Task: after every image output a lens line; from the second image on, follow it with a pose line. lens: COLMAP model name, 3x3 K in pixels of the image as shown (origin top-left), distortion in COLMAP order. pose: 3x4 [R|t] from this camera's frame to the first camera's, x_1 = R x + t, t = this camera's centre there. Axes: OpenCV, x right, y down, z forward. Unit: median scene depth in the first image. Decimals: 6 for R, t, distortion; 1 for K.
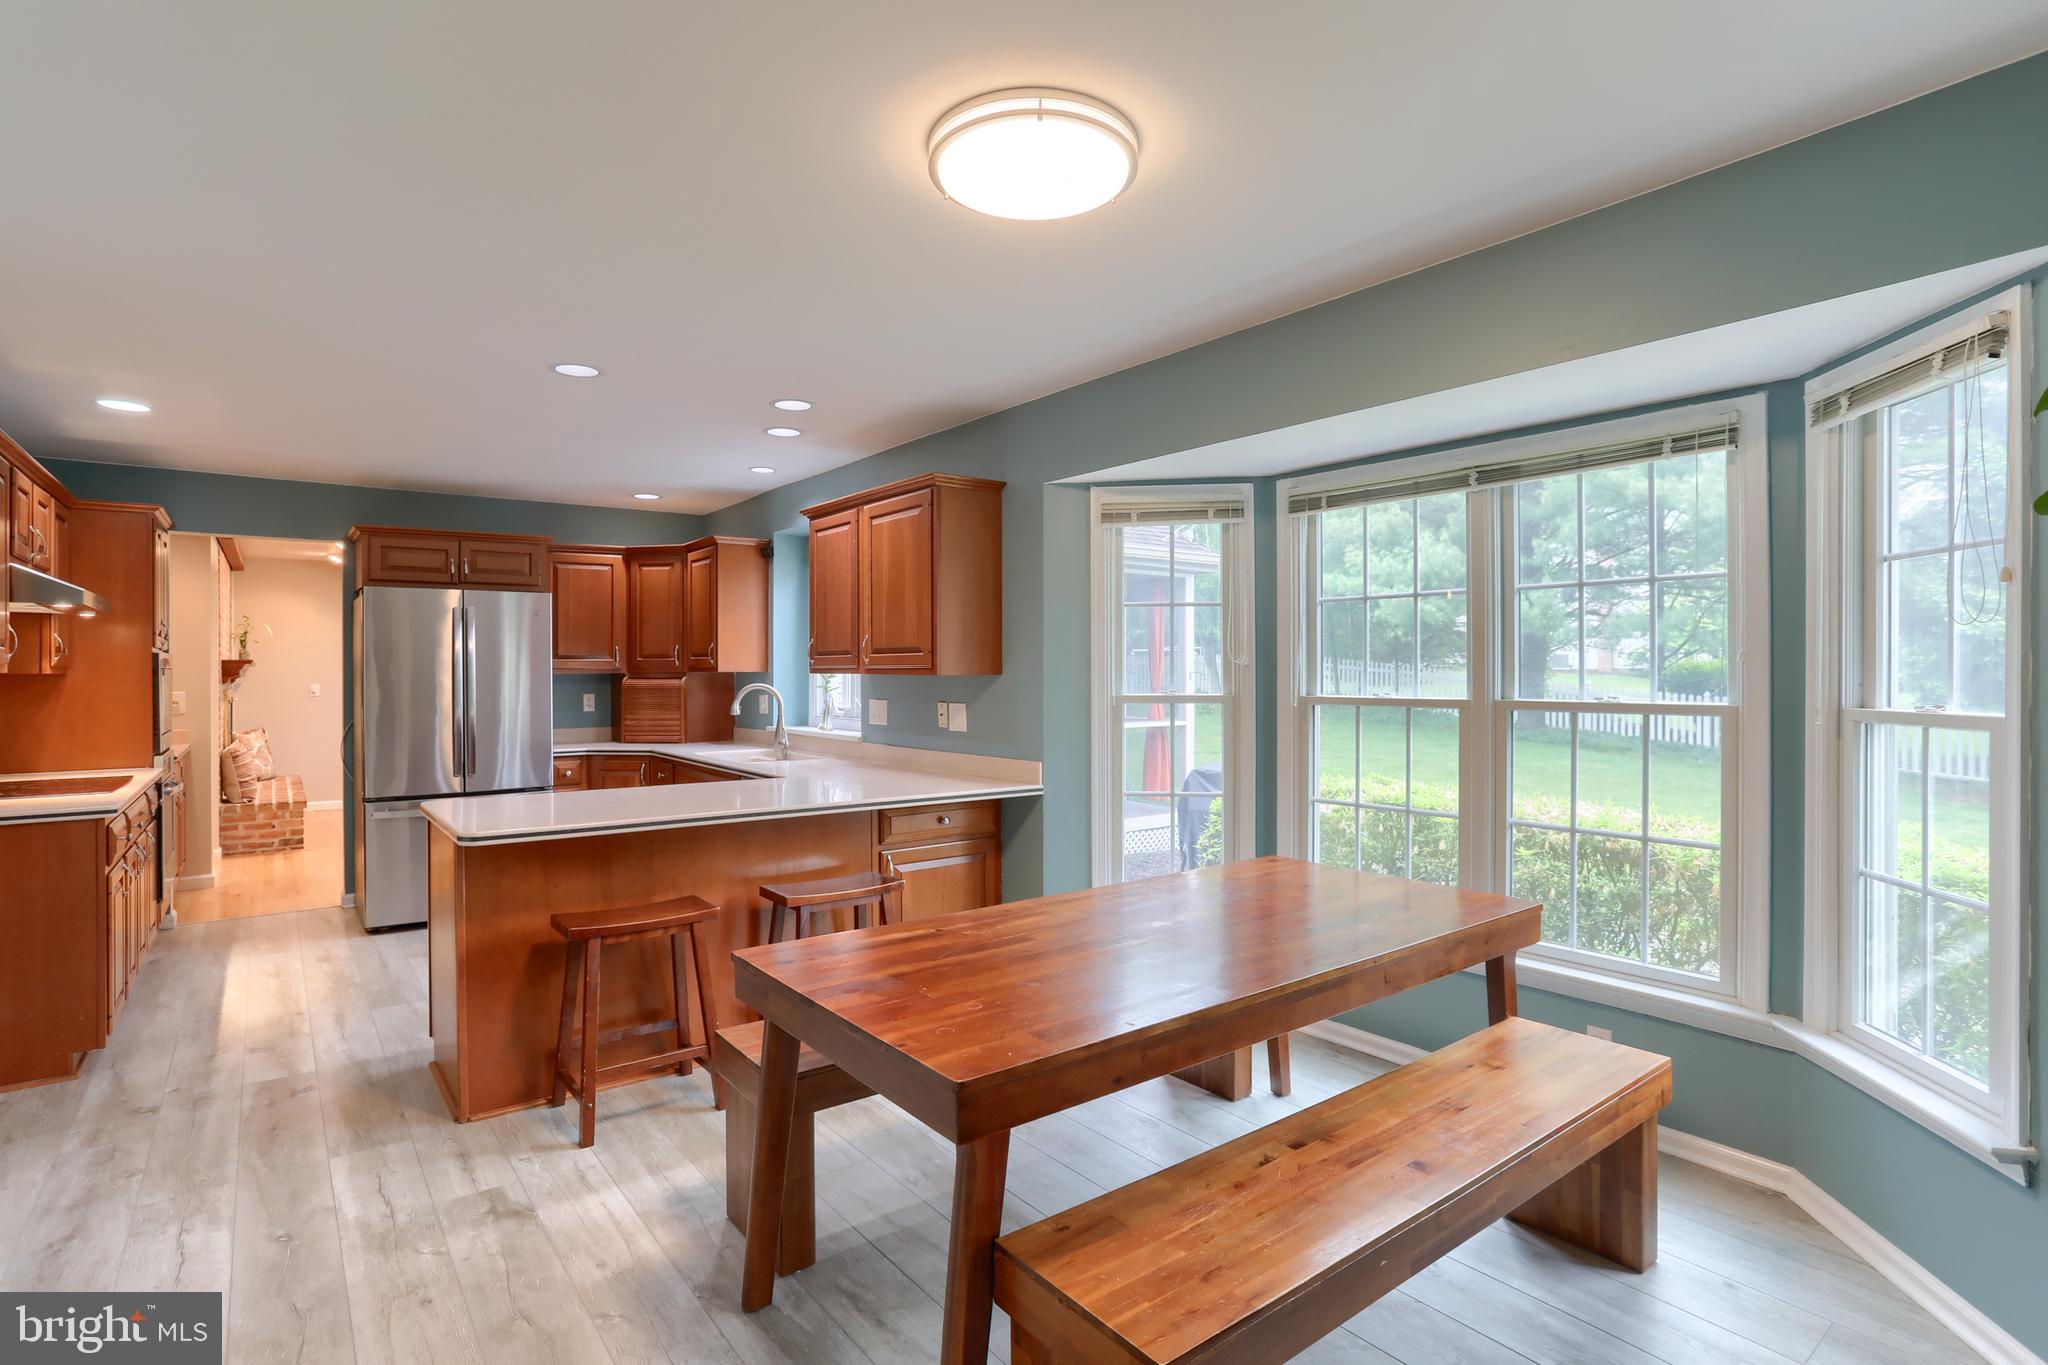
lens RADIAL K [[1026.4, 0, 1003.2], [0, 1026.4, 674.4], [0, 0, 1]] dist [-0.000103, 0.012150]
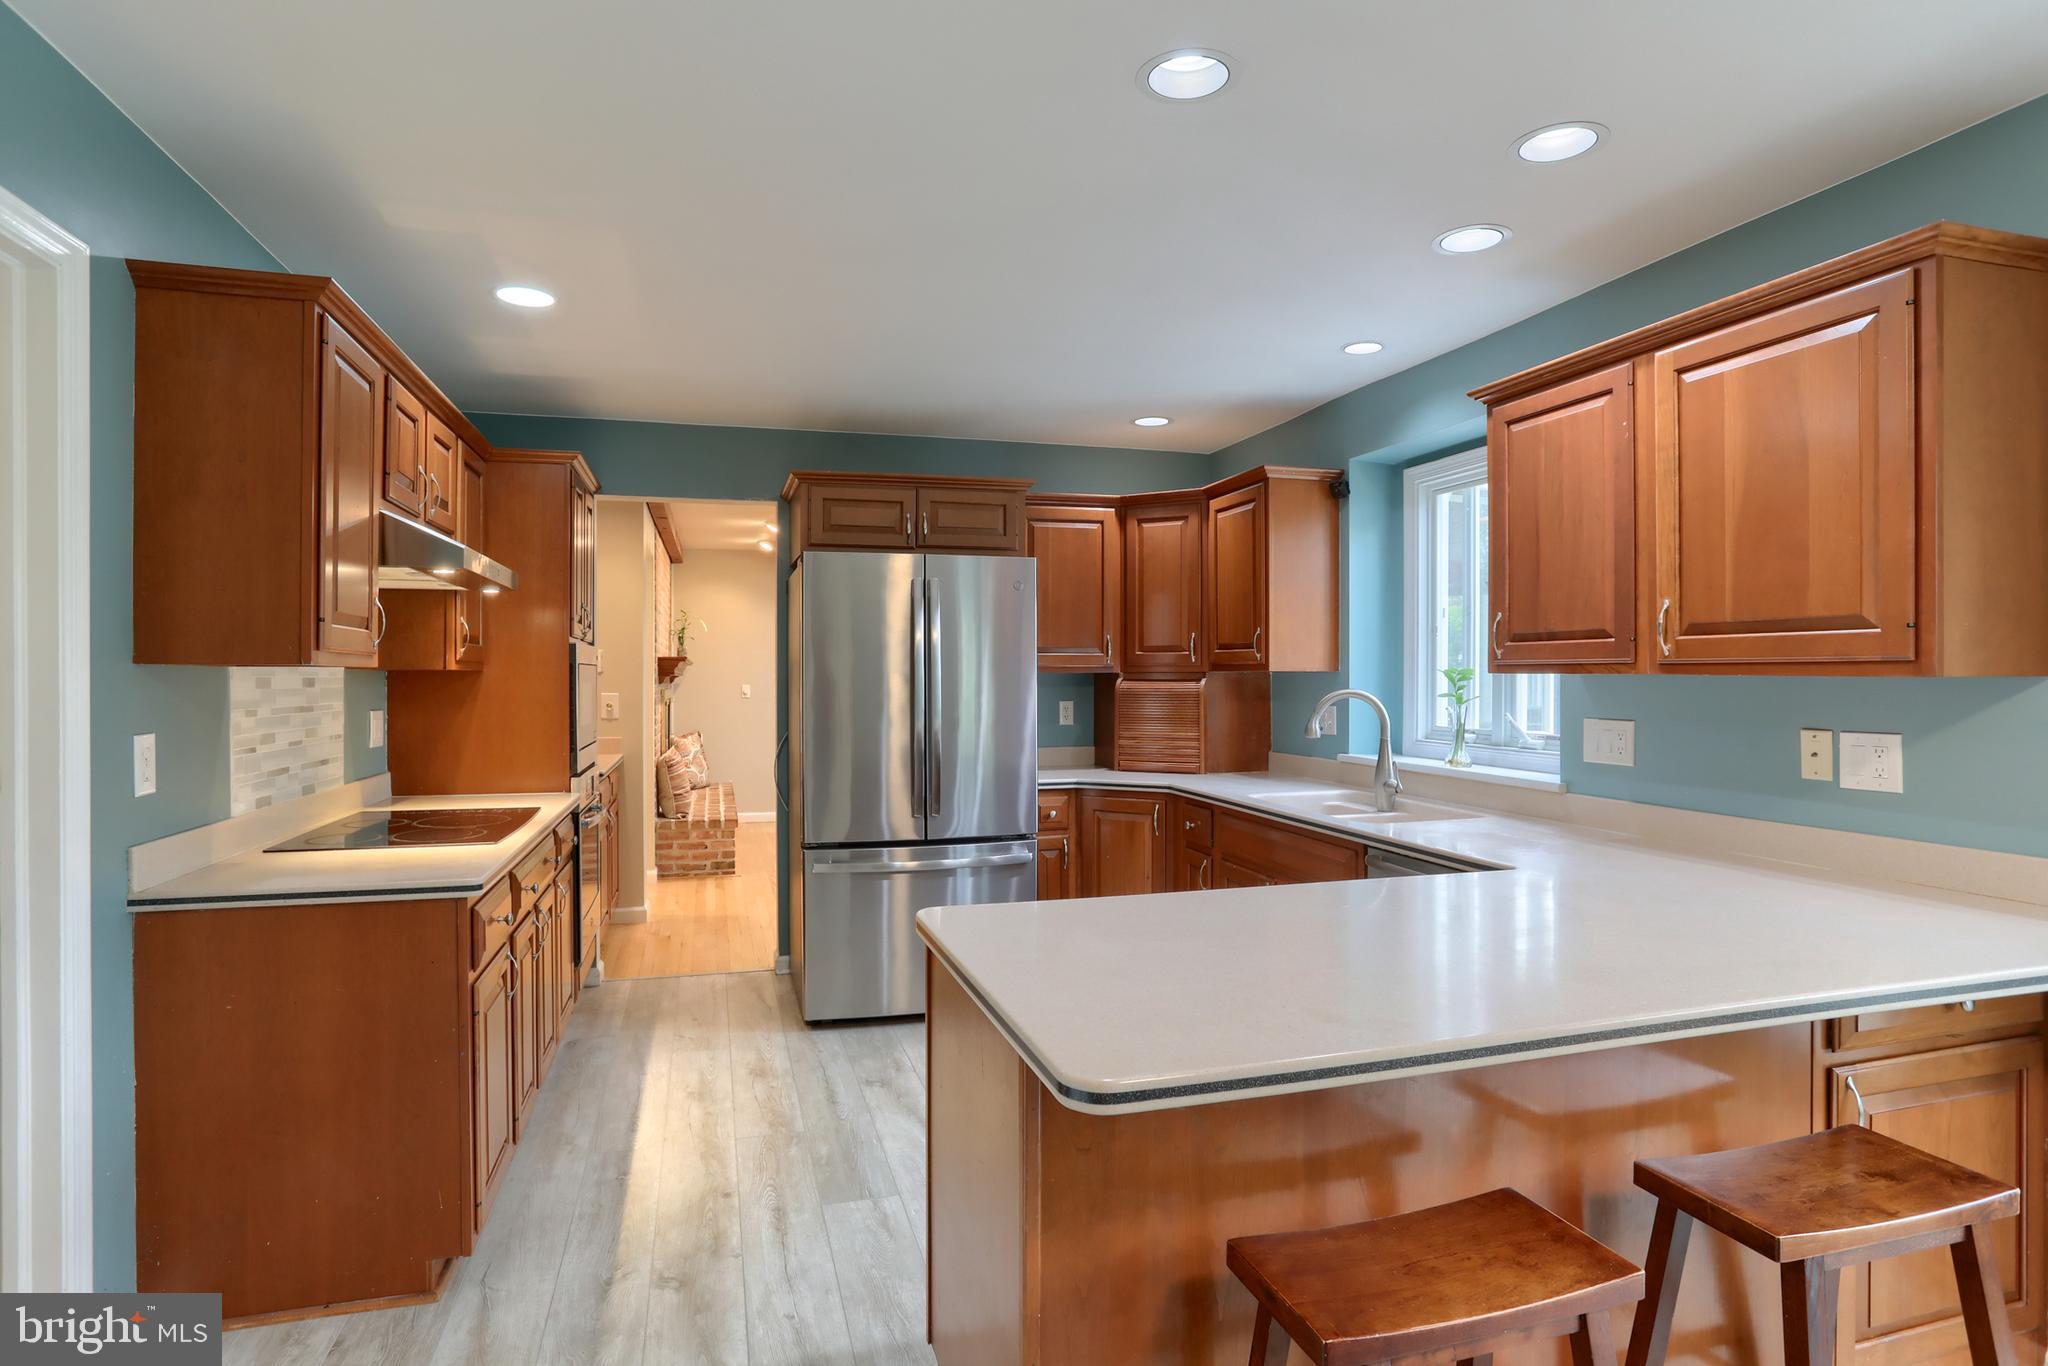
lens RADIAL K [[1102.0, 0, 1045.2], [0, 1102.0, 671.3], [0, 0, 1]] dist [-0.042948, 0.002764]
pose [[0.947819, 0.002567, -0.318798, -0.204849], [-0.004183, 0.999982, -0.004386, 0.001626], [0.318781, 0.005490, 0.947813, 0.307361]]
